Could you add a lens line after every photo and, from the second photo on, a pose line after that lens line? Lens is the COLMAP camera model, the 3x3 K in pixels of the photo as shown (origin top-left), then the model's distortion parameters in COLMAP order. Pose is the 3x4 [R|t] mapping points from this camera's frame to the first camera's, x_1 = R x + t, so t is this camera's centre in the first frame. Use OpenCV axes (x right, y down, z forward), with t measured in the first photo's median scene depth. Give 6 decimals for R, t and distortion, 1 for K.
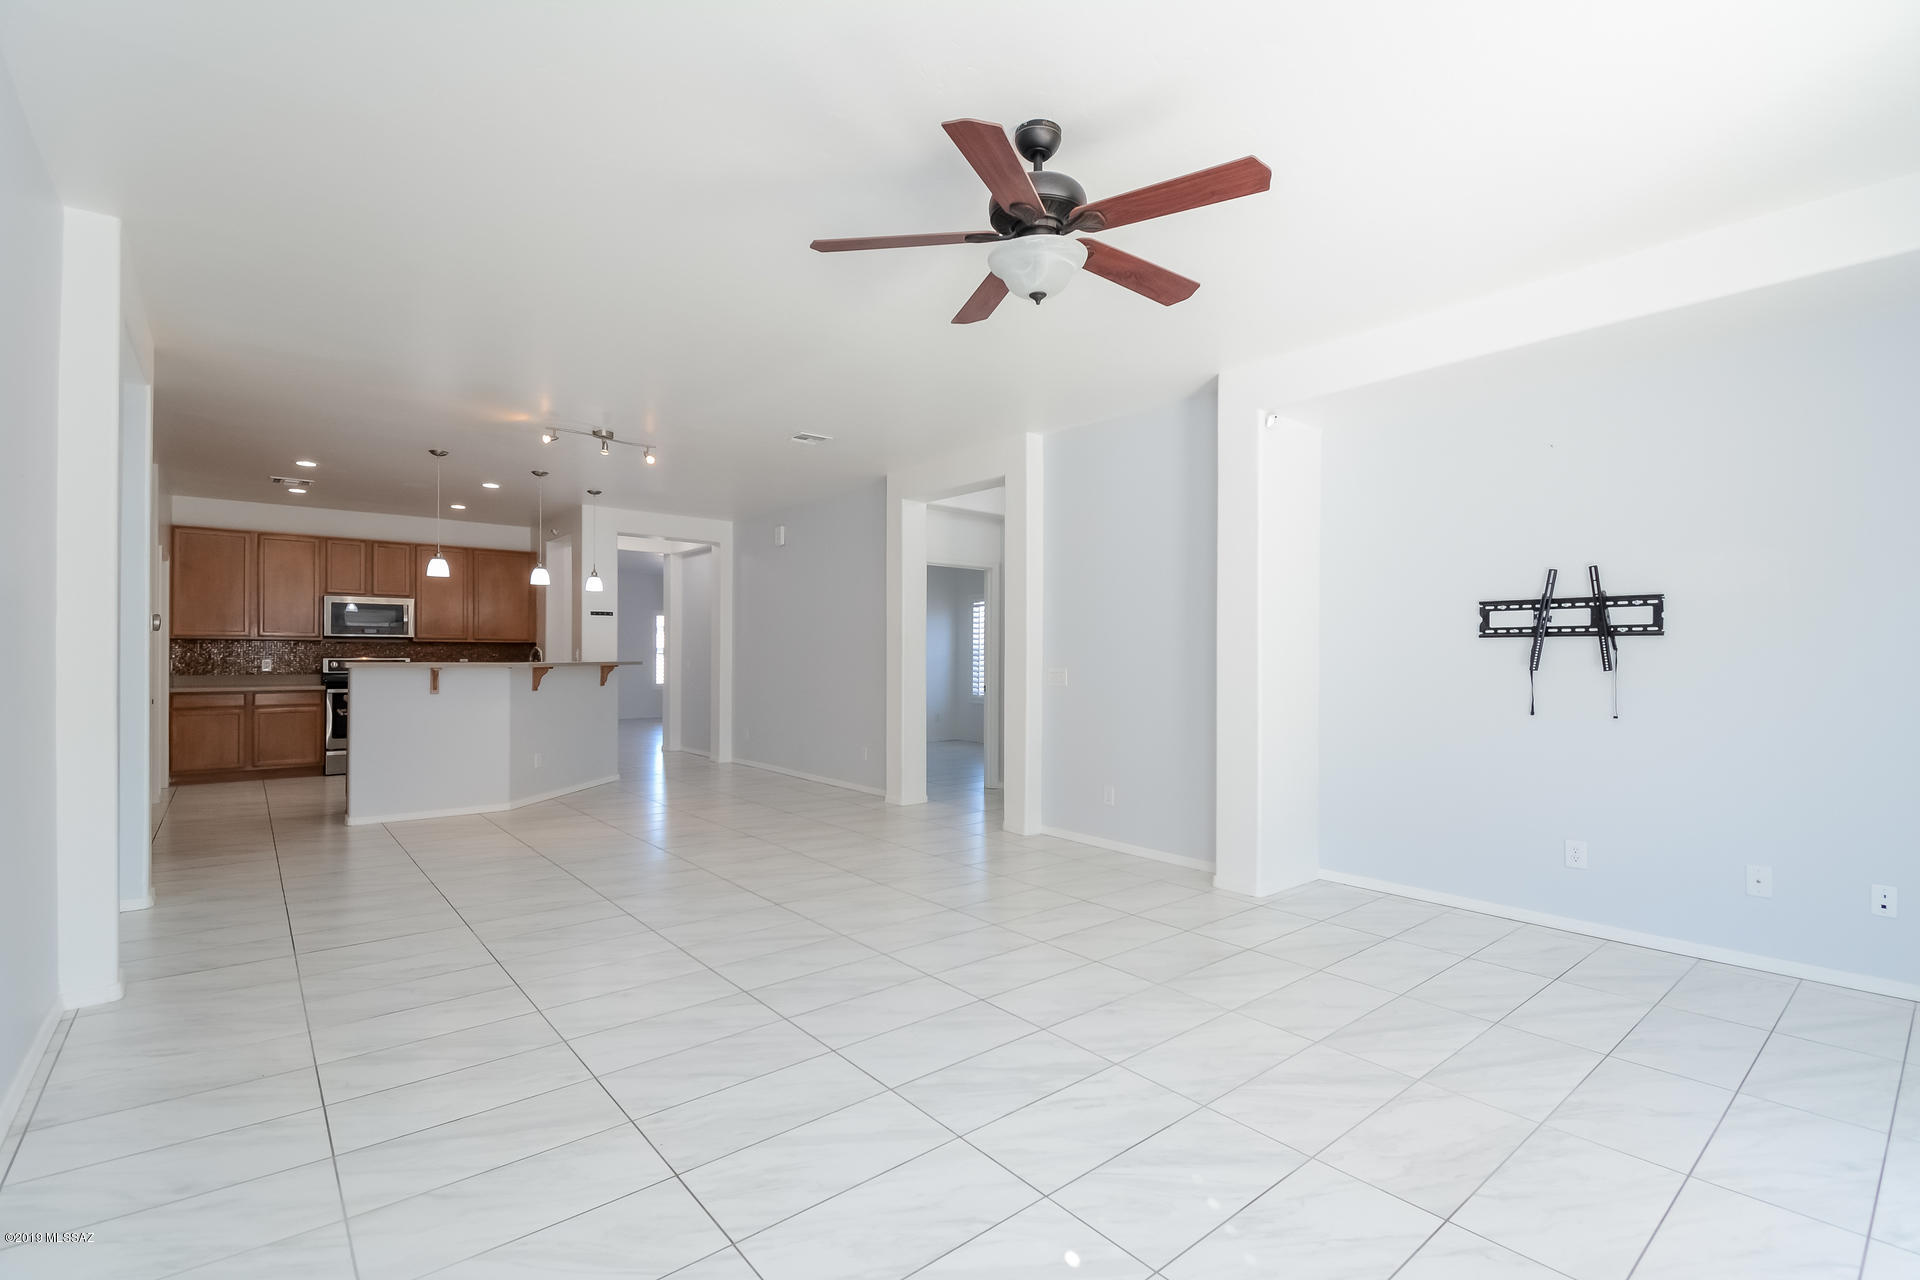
lens RADIAL K [[848.0, 0, 944.8], [0, 848.0, 653.4], [0, 0, 1]] dist [0.011996, -0.002391]
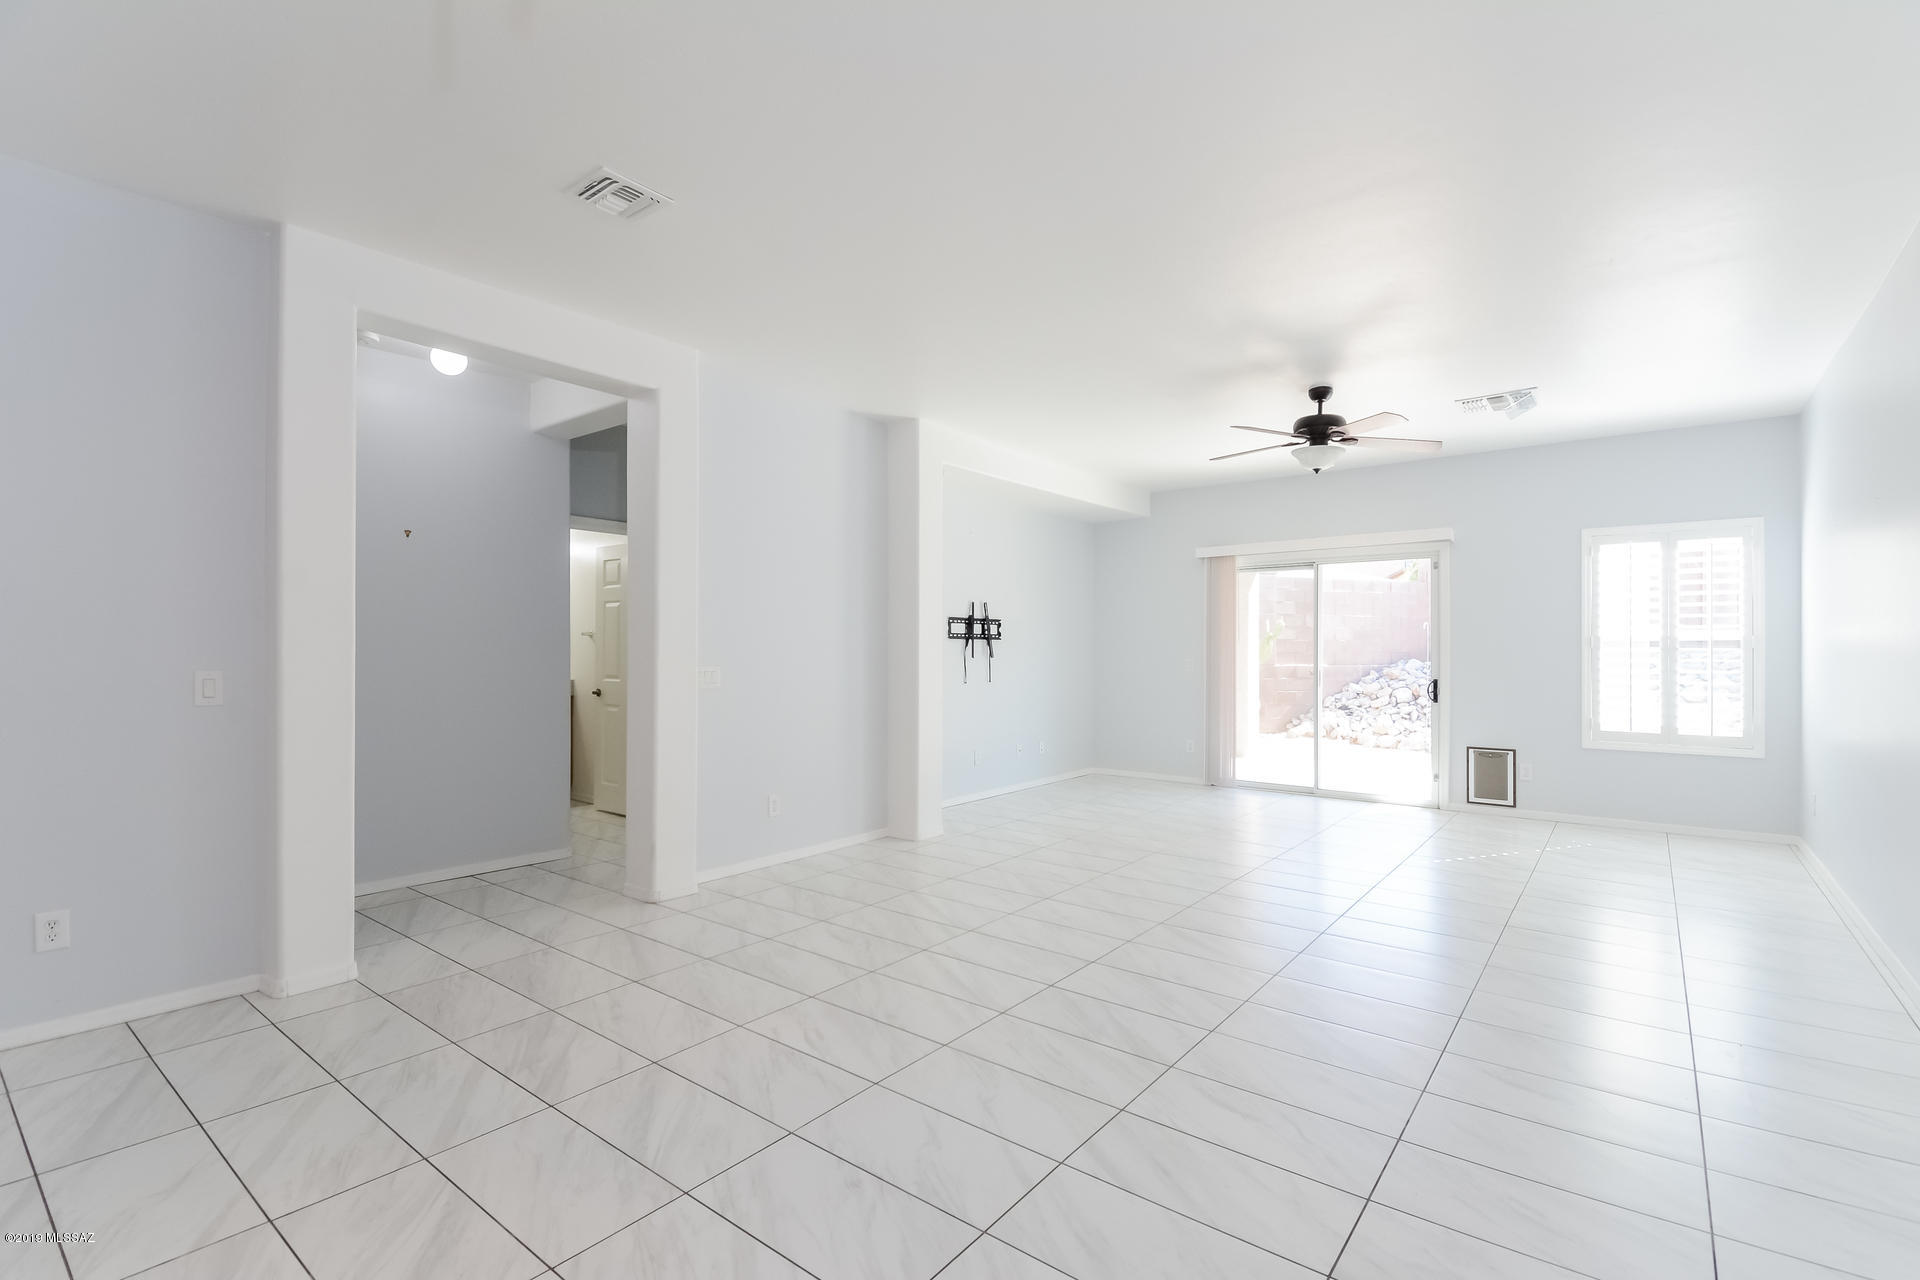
lens RADIAL K [[848.0, 0, 960.1], [0, 848.0, 633.8], [0, 0, 1]] dist [0.011996, -0.002391]
pose [[-0.197492, 0.010784, 0.980245, -0.496399], [-0.009418, 0.999872, -0.012897, -0.003863], [-0.980259, -0.011779, -0.197366, 0.666779]]
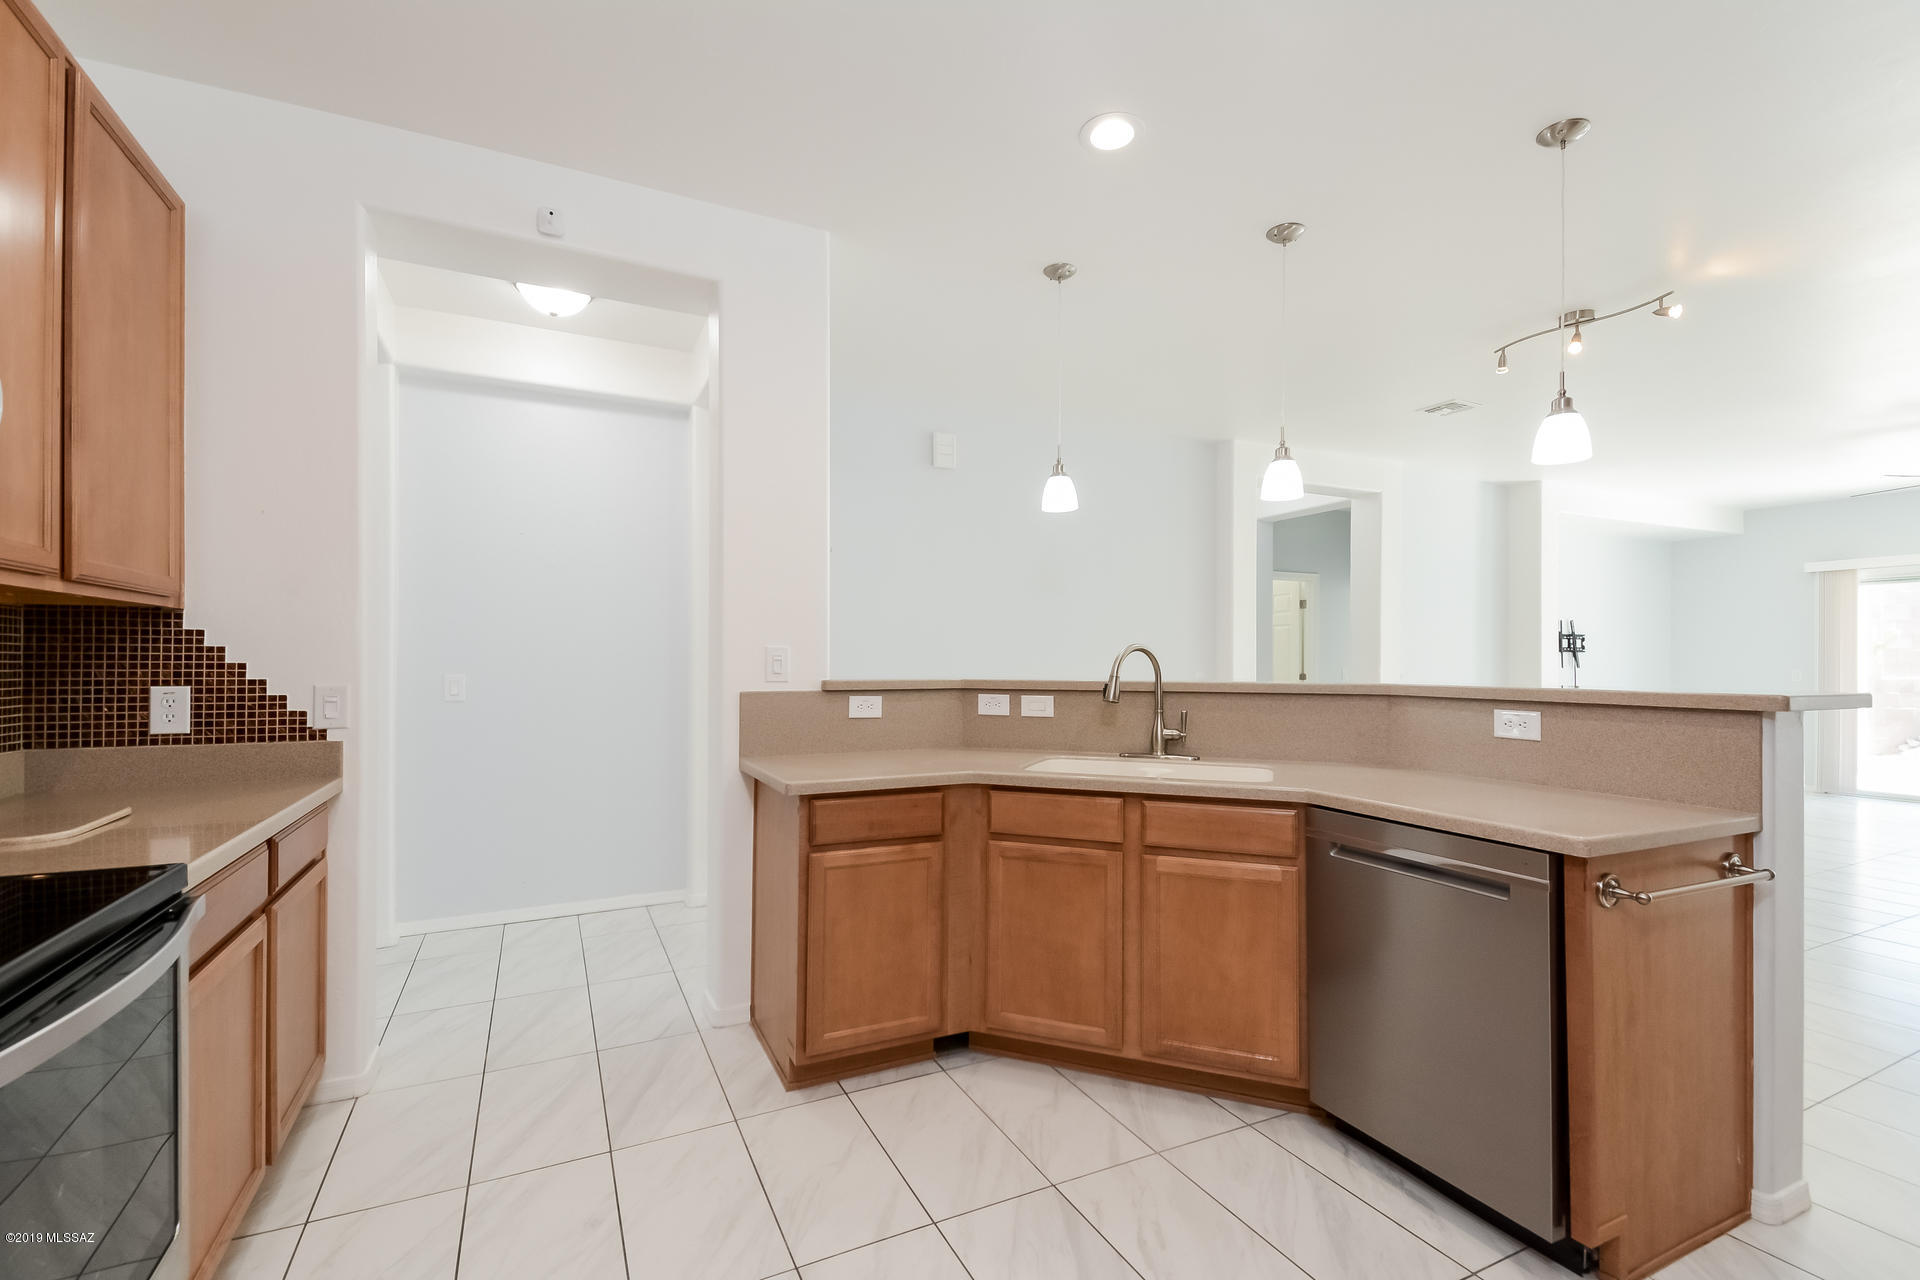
lens RADIAL K [[848.0, 0, 976.1], [0, 848.0, 650.6], [0, 0, 1]] dist [0.011996, -0.002391]
pose [[0.232576, 0.006542, 0.972556, -0.816724], [-0.004298, 0.999975, -0.005699, -0.002324], [-0.972569, -0.002855, 0.232598, 0.930251]]
